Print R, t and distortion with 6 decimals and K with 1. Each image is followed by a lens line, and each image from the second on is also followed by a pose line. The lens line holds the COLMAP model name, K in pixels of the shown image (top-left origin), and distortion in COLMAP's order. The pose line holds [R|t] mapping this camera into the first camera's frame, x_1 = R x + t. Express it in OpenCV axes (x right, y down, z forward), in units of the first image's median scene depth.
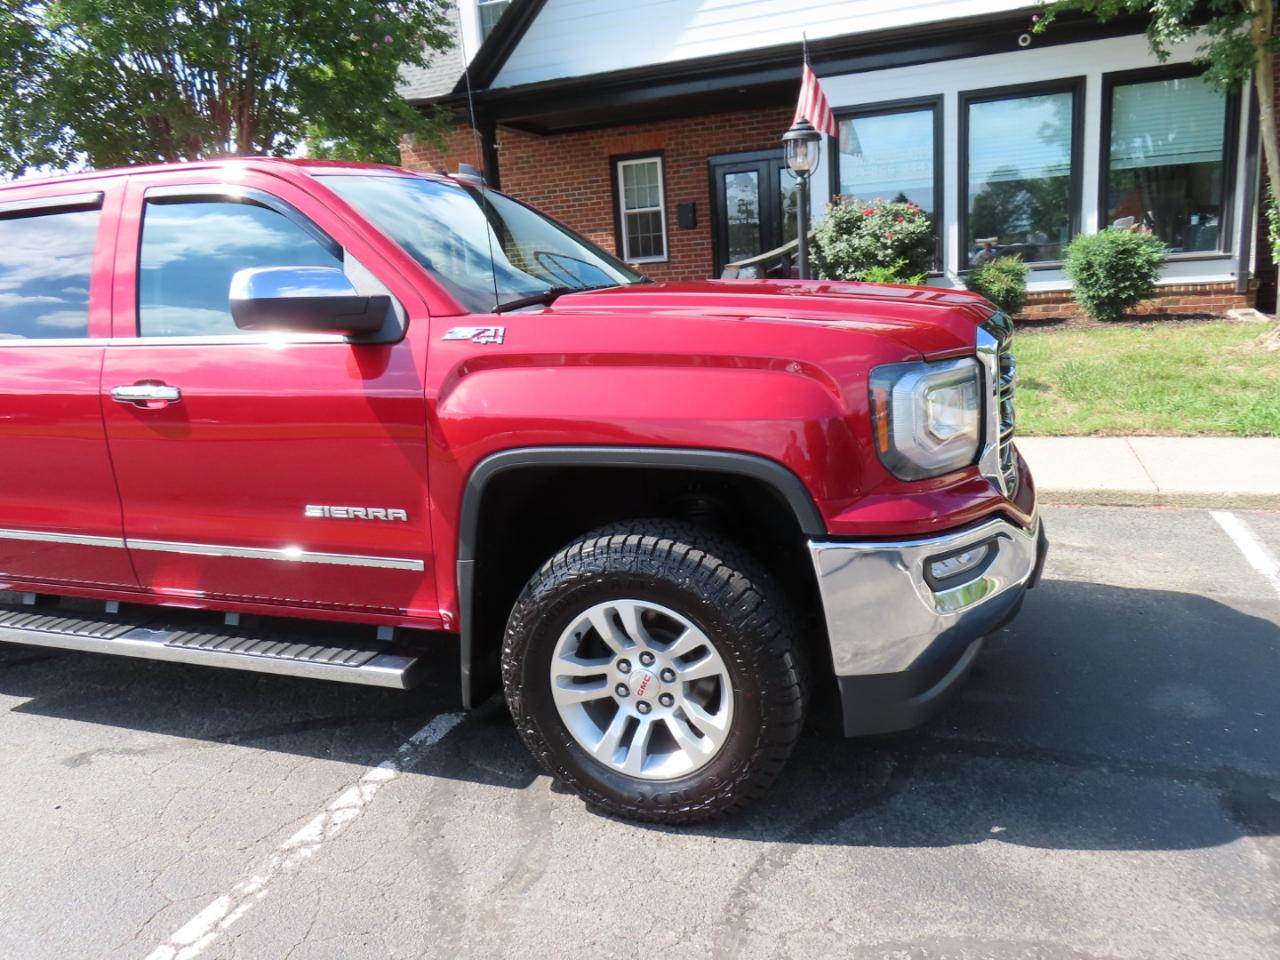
lens RADIAL K [[919.6, 0, 642.8], [0, 919.6, 477.8], [0, 0, 1]] dist [-0.011545, 0.008785]
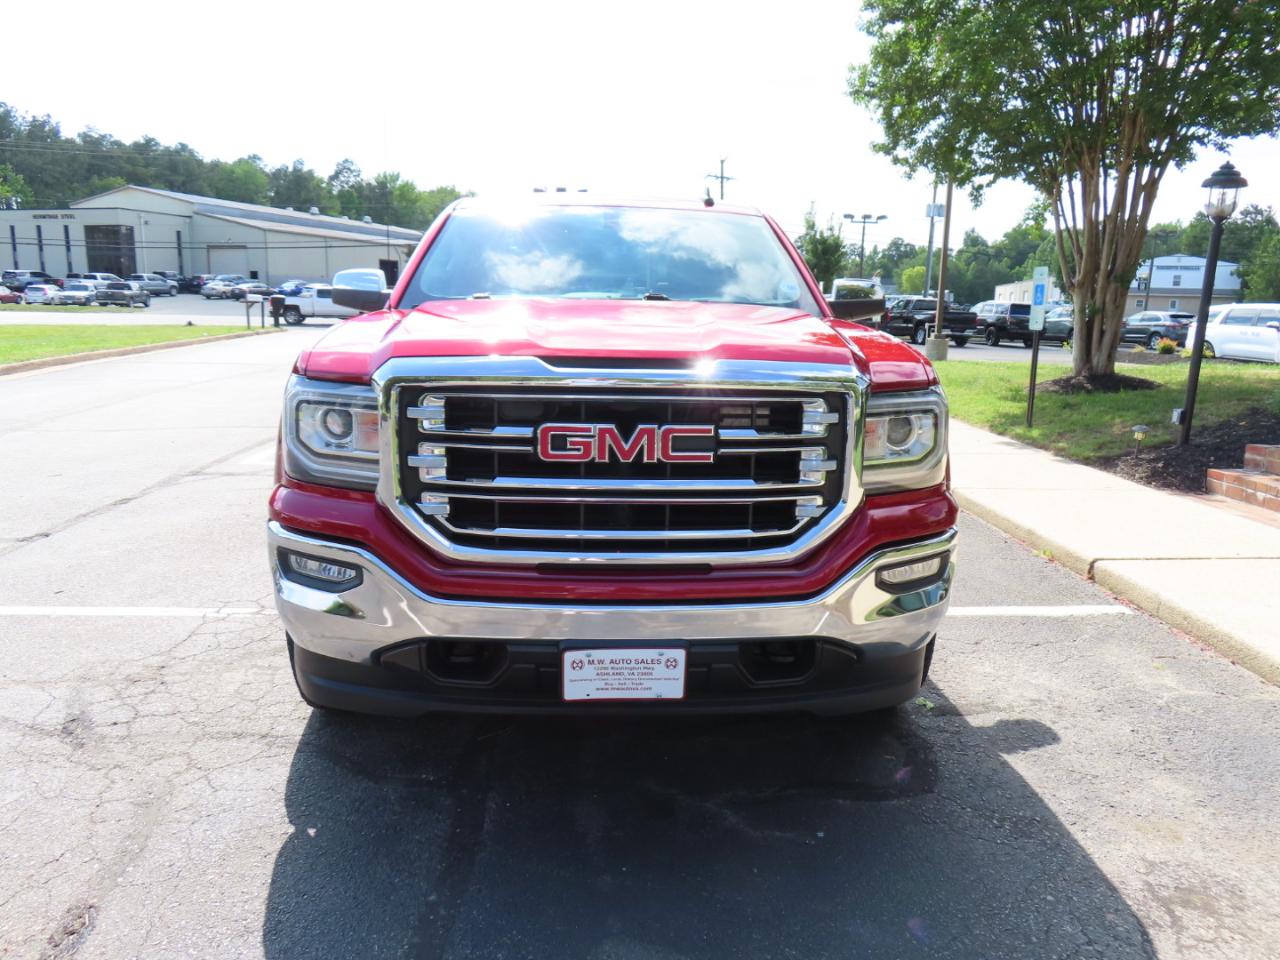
lens RADIAL K [[919.6, 0, 636.8], [0, 919.6, 478.3], [0, 0, 1]] dist [-0.011545, 0.008785]
pose [[0.392880, 0.245324, -0.886263, 0.296644], [-0.238935, 0.957891, 0.159231, -0.056498], [0.888006, 0.149200, 0.434953, 0.177168]]
